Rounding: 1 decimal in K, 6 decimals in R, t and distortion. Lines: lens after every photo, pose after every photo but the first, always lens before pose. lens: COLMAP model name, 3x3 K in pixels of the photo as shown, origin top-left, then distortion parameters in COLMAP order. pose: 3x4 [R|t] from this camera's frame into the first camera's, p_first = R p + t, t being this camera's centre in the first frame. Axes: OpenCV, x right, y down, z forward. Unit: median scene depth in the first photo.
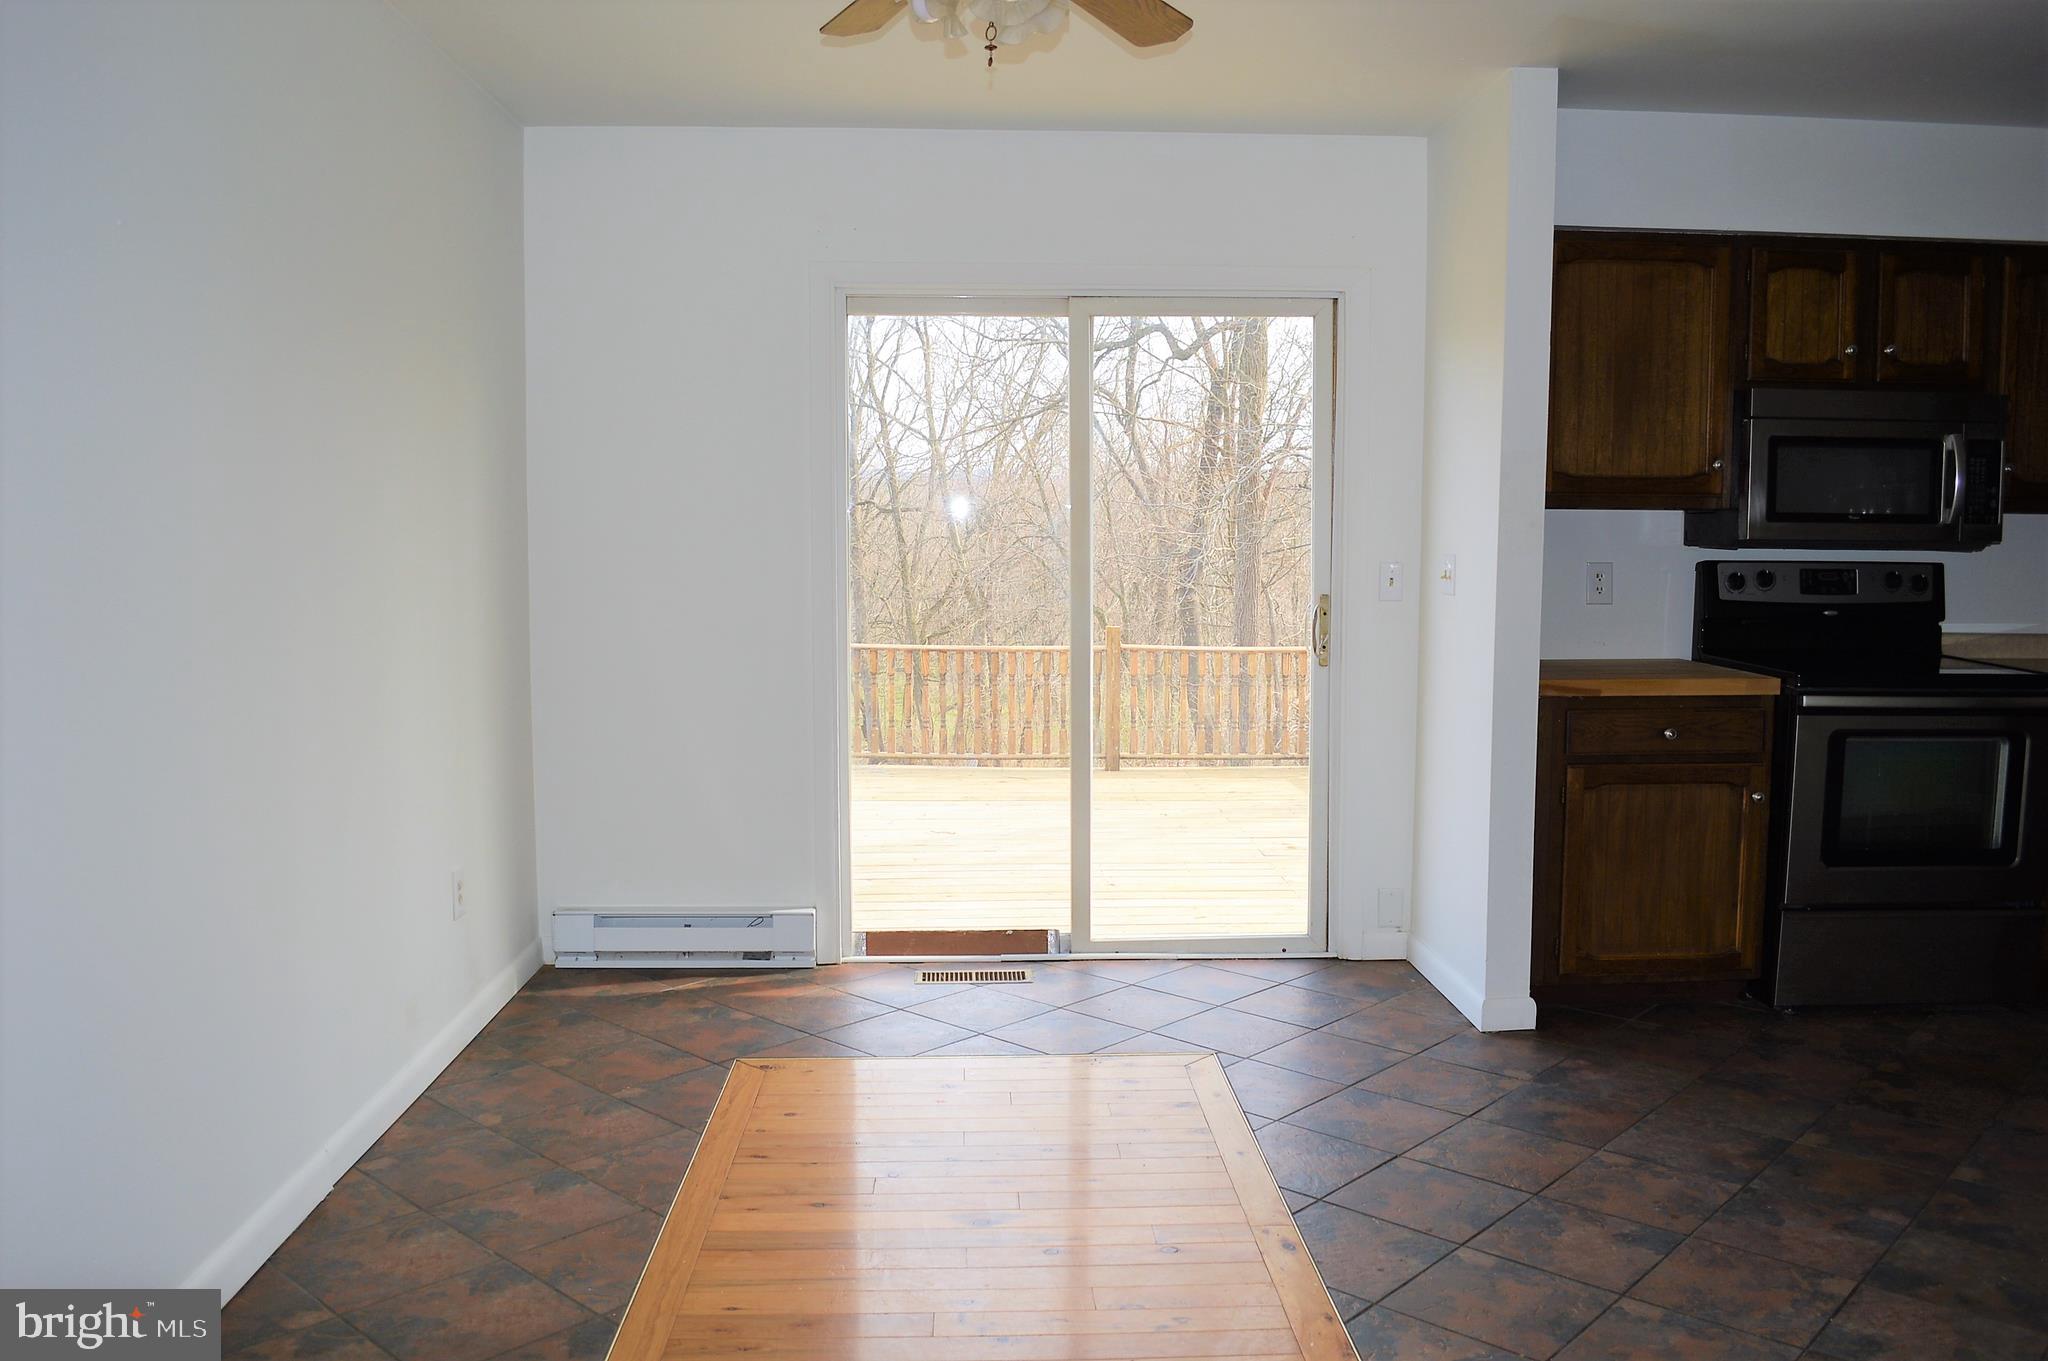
lens RADIAL K [[1675.0, 0, 1026.6], [0, 1675.0, 682.4], [0, 0, 1]] dist [-0.072852, 0.013928]
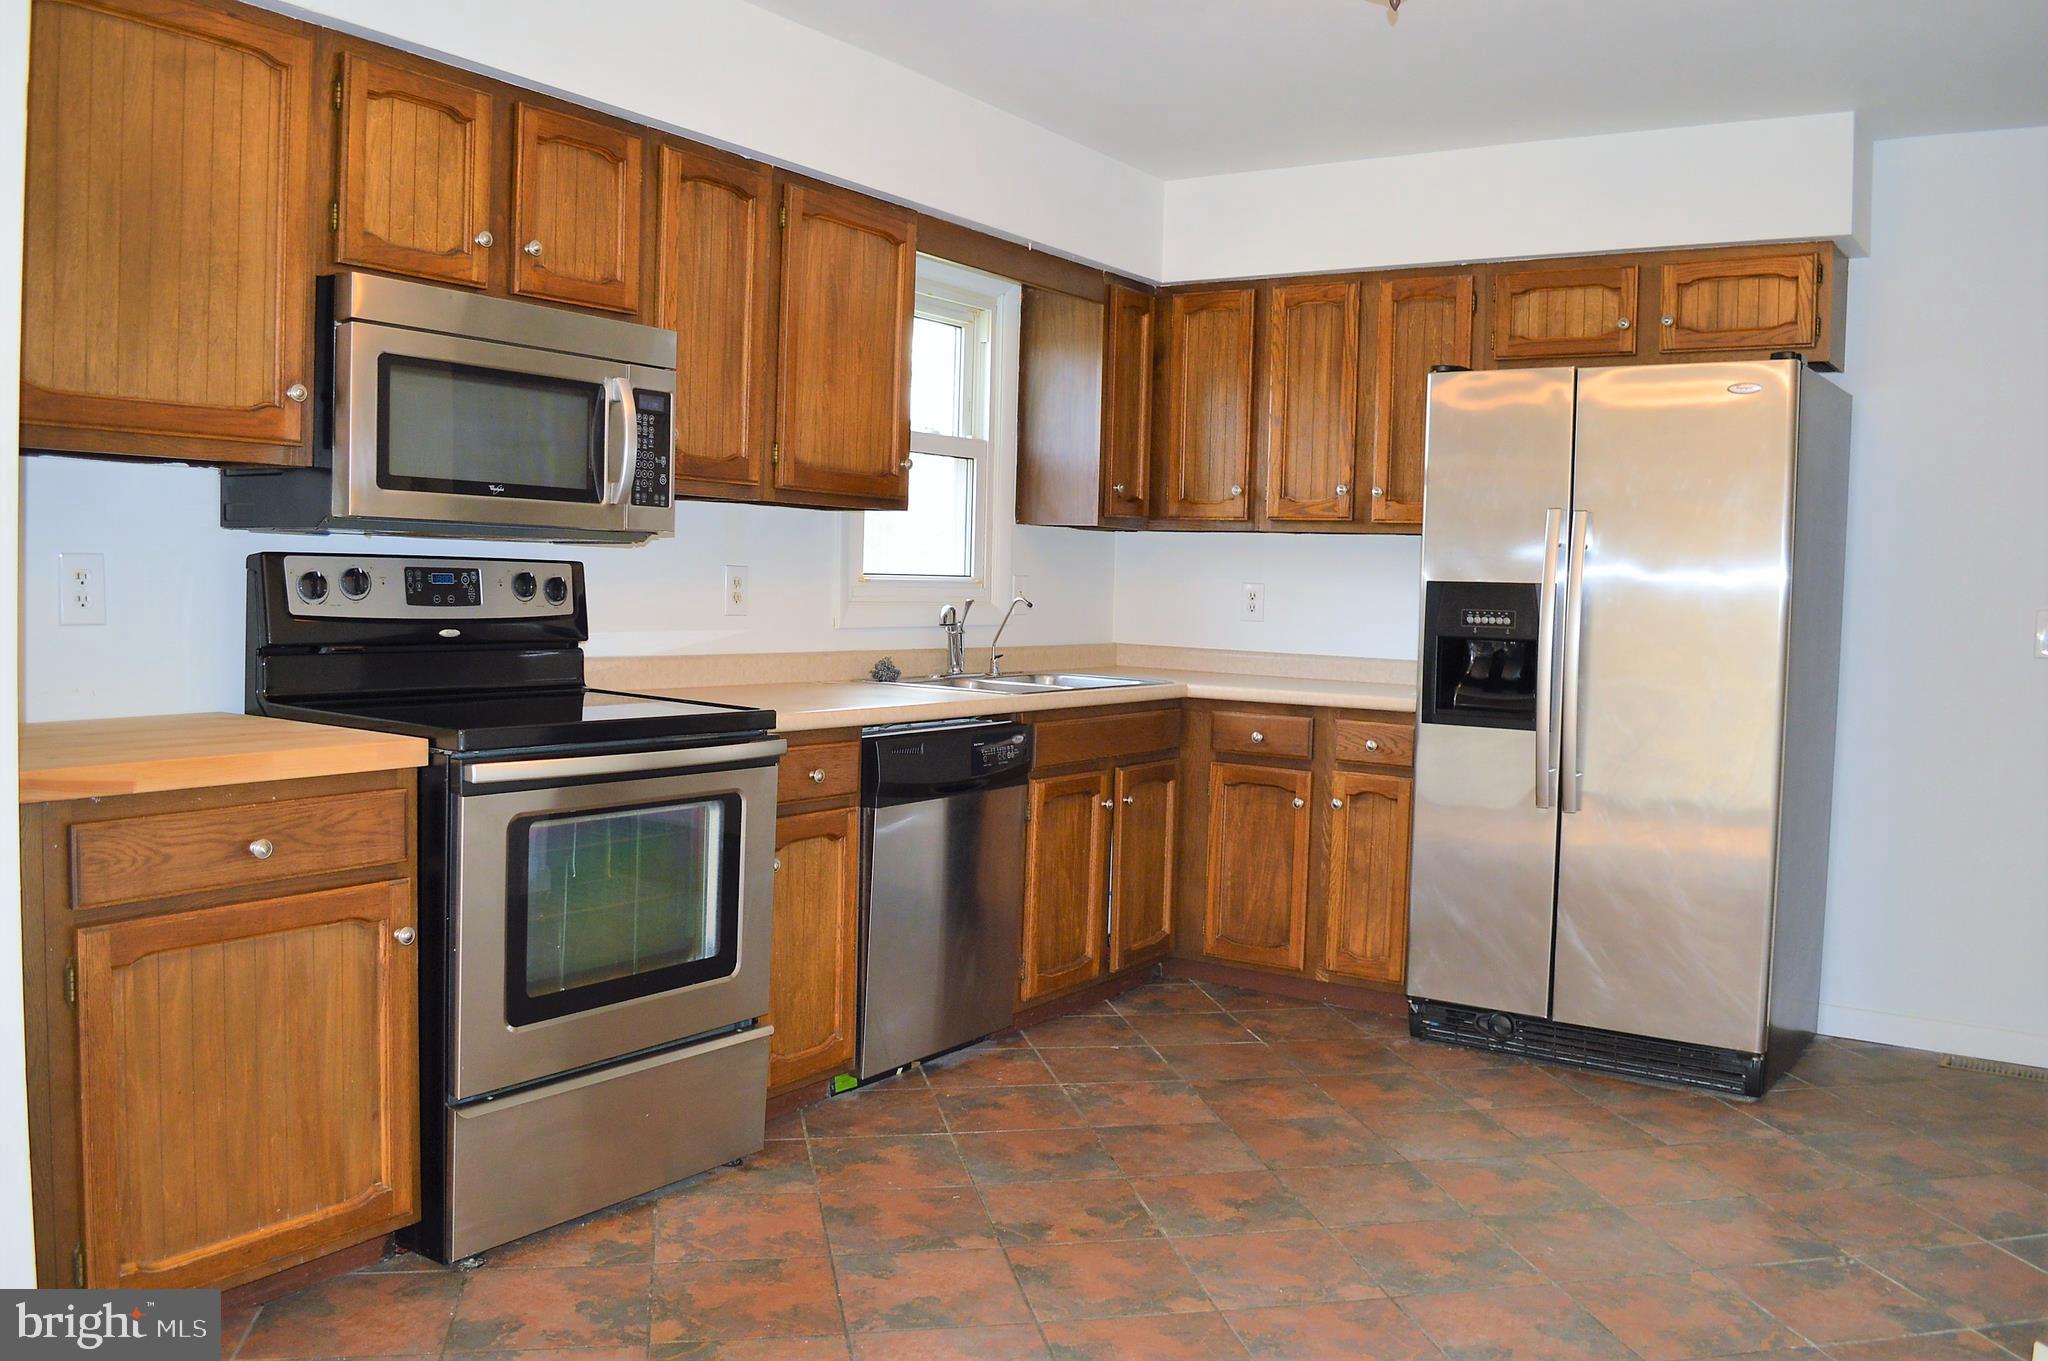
lens RADIAL K [[1675.0, 0, 1032.5], [0, 1675.0, 672.3], [0, 0, 1]] dist [-0.072852, 0.013928]
pose [[0.577268, -0.030744, 0.815975, 0.077139], [0.048695, 0.998809, 0.003183, -0.017629], [-0.815101, 0.037897, 0.578078, 0.436136]]
